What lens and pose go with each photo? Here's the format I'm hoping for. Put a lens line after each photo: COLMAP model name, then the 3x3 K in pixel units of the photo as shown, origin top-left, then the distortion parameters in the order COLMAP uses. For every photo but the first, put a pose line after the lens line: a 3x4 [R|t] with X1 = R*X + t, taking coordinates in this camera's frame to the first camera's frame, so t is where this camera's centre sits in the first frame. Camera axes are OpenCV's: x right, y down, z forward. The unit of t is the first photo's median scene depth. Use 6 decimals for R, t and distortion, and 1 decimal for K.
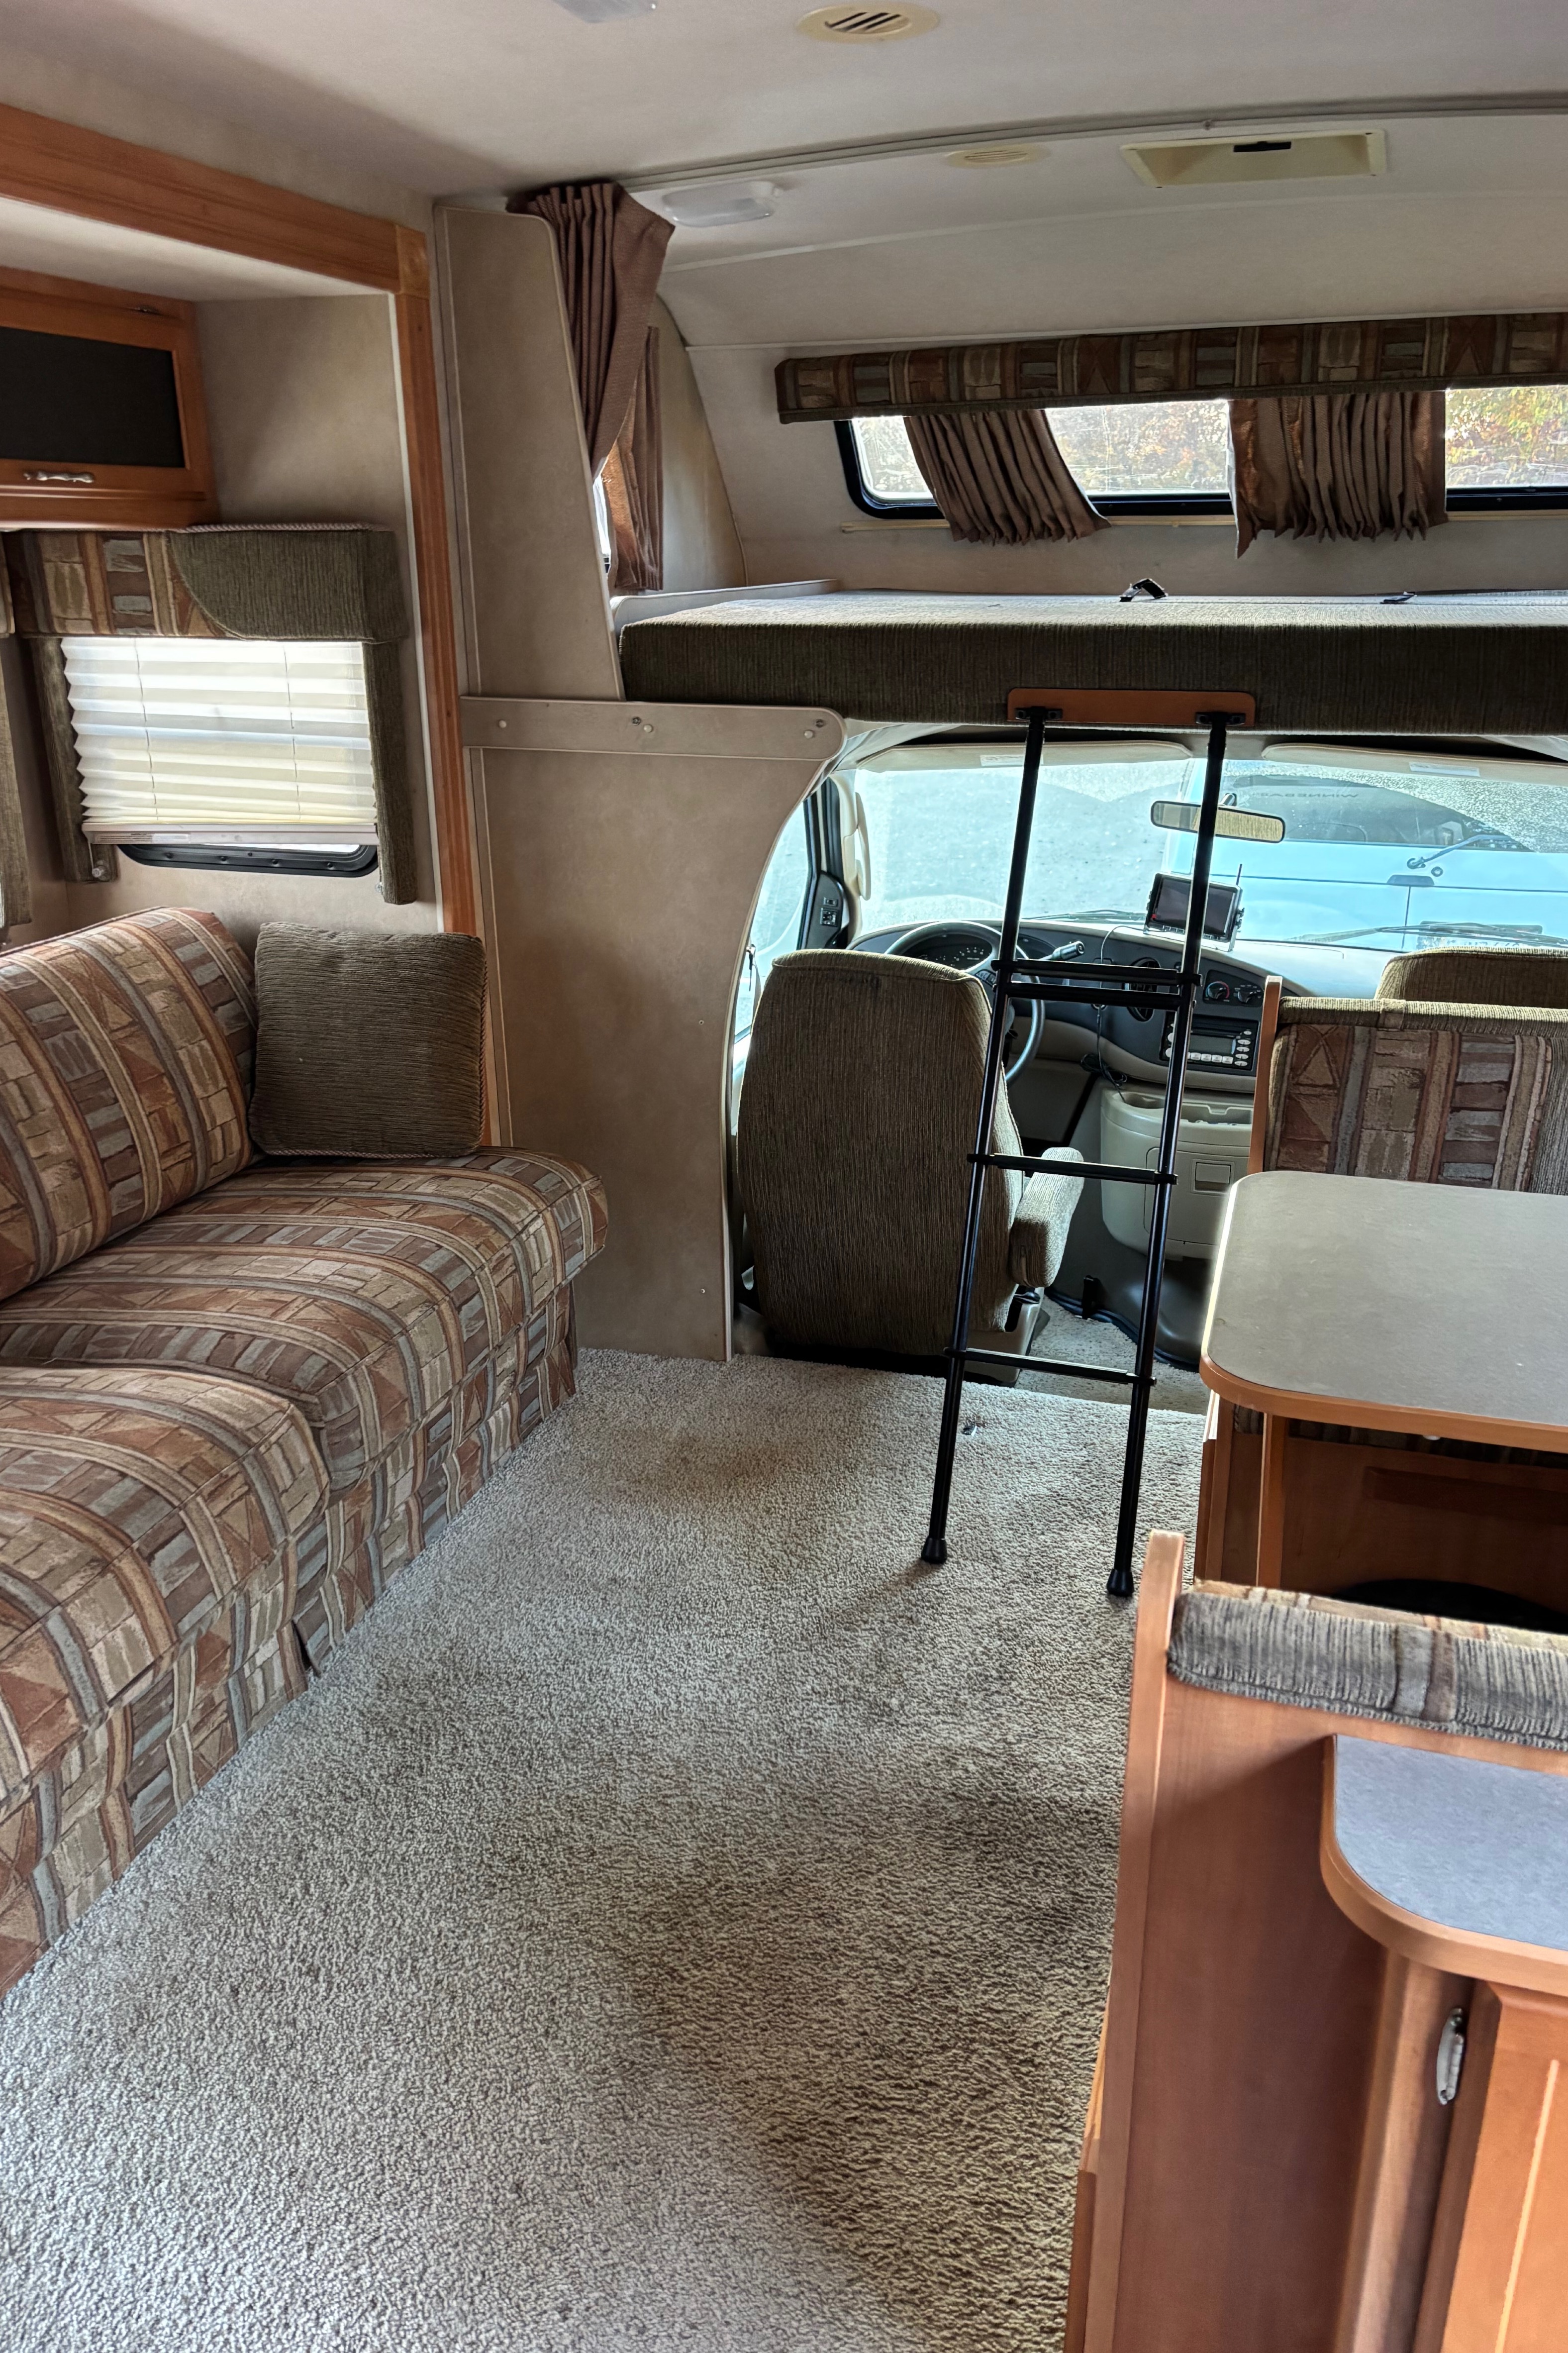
lens RADIAL K [[1776.4, 0, 784.0], [0, 1776.4, 1176.5], [0, 0, 1]] dist [0.109664, -0.199727]
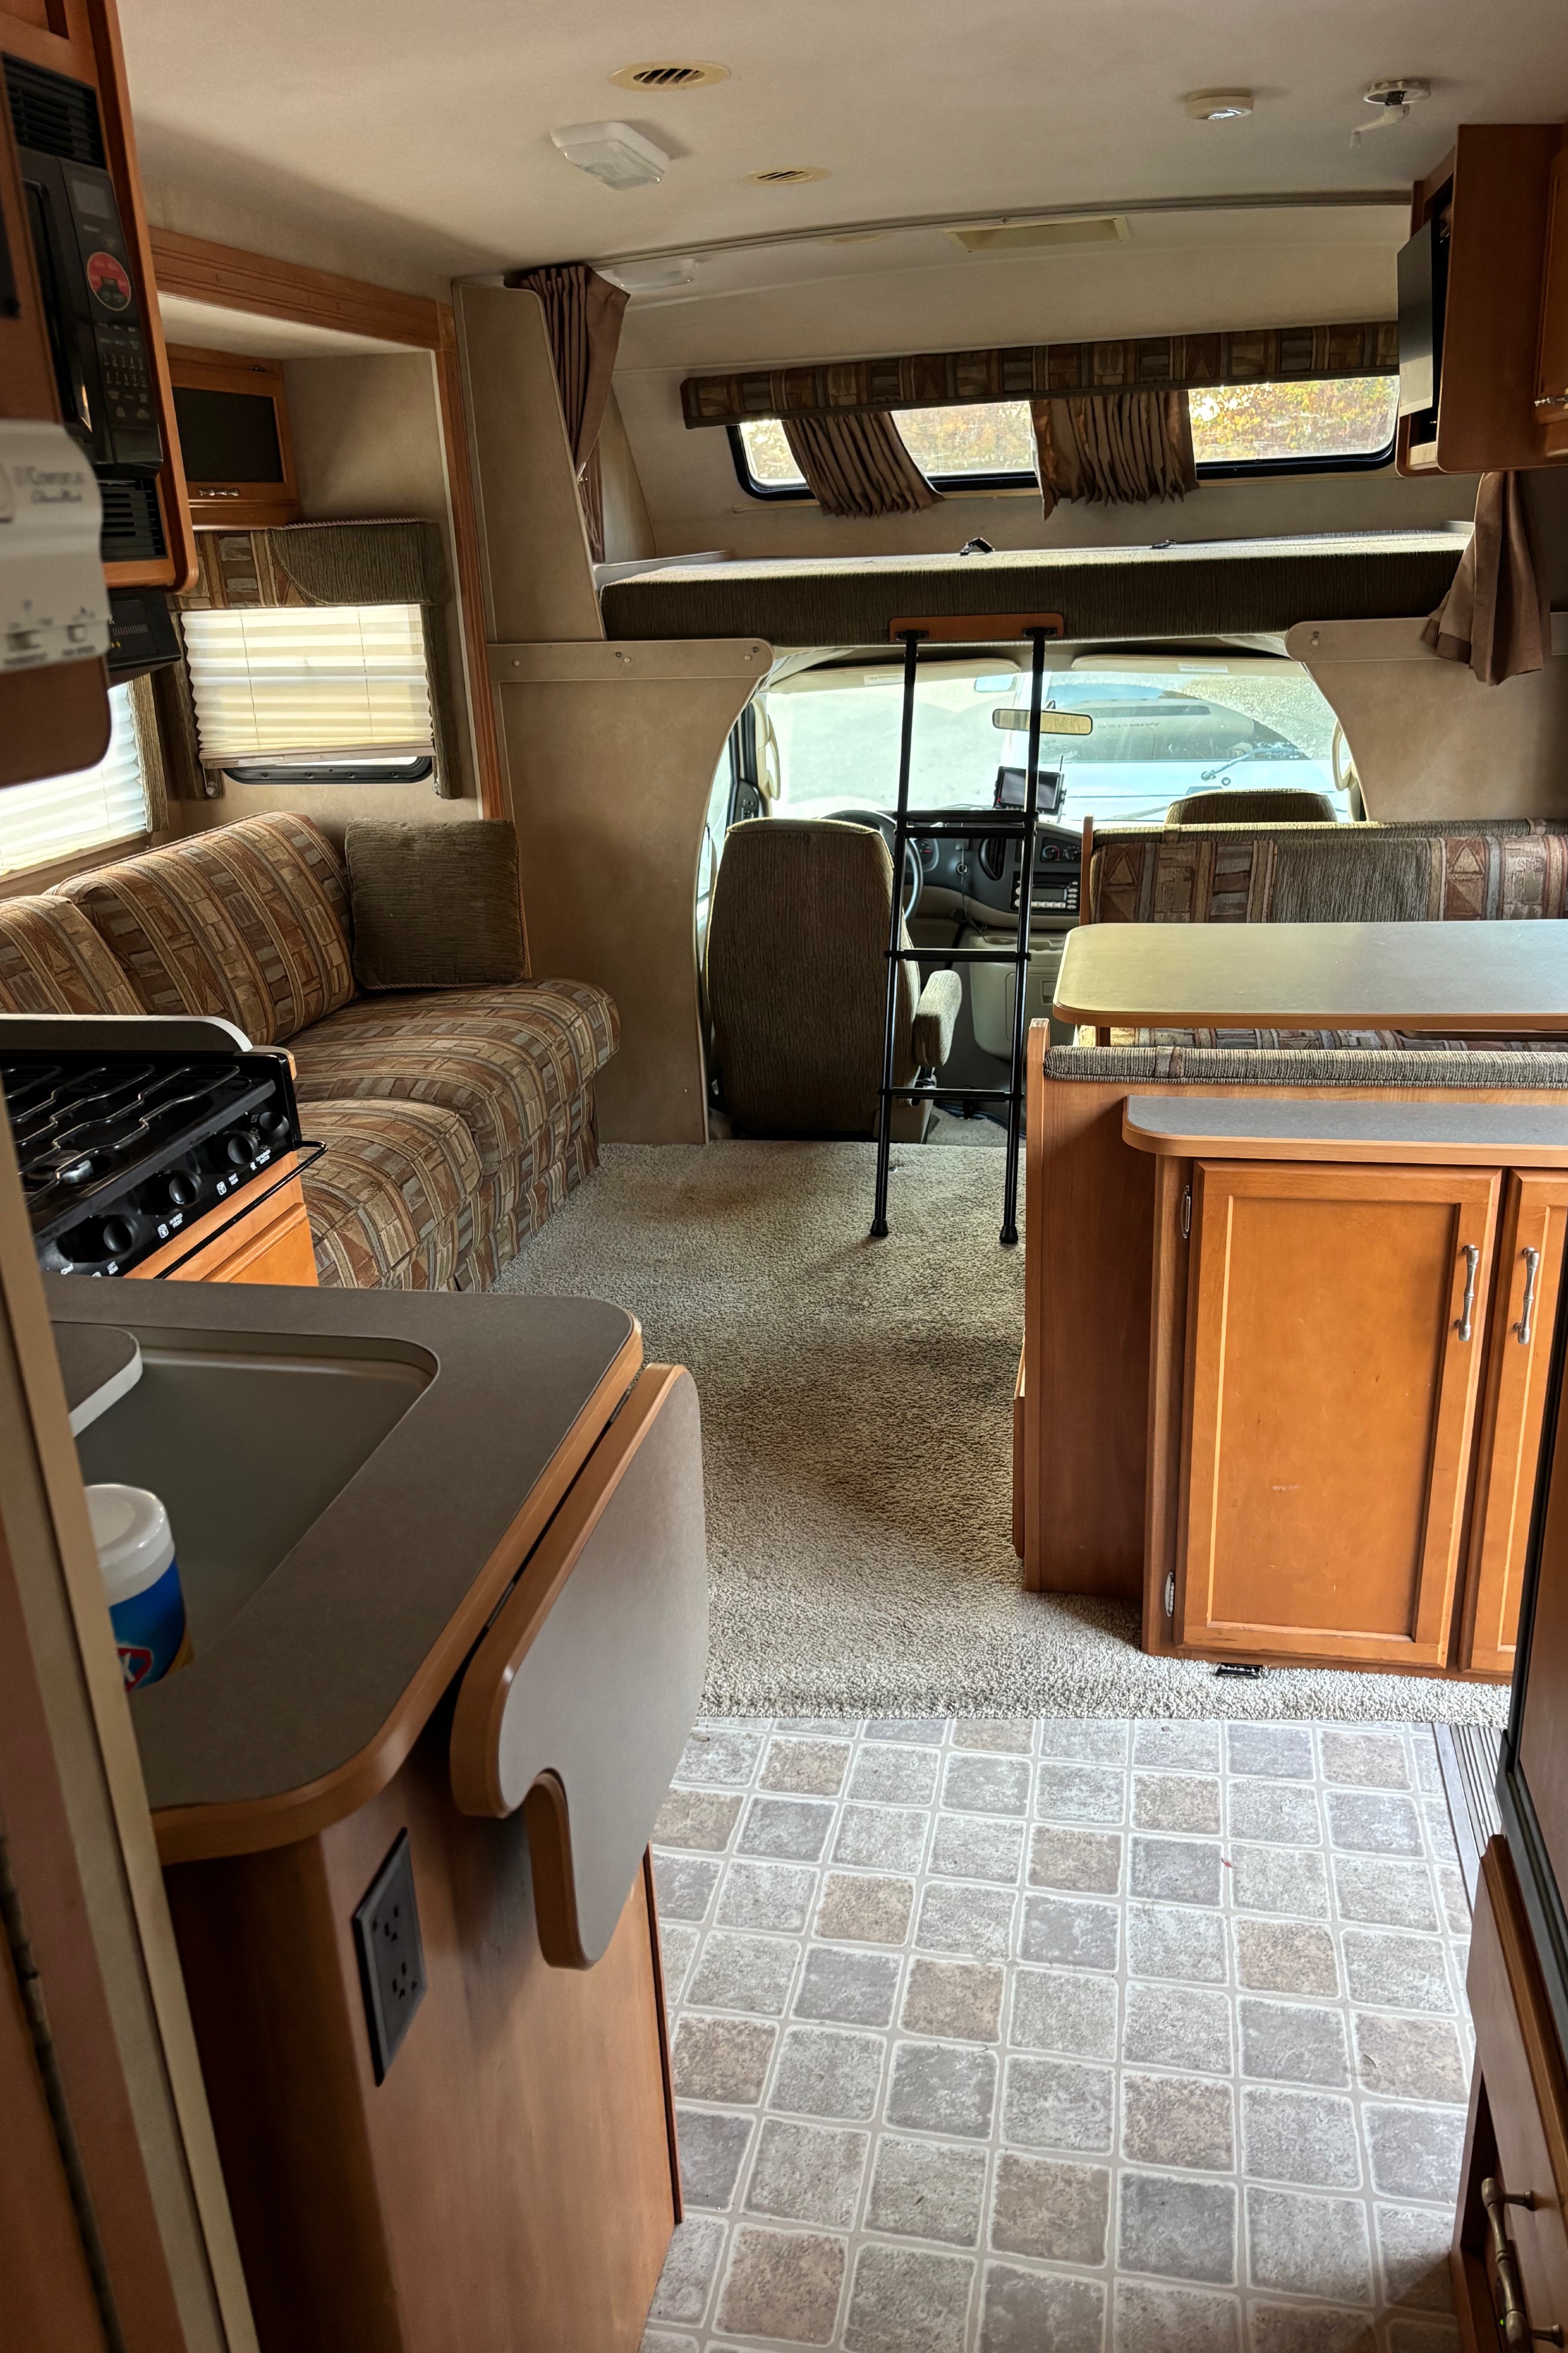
lens RADIAL K [[1769.5, 0, 784.0], [0, 1769.5, 1176.5], [0, 0, 1]] dist [0.124681, -0.287722]
pose [[0.994465, -0.067346, 0.080653, -0.094563], [0.066621, 0.997710, 0.011648, 0.134550], [-0.081252, -0.006211, 0.996674, -0.368945]]
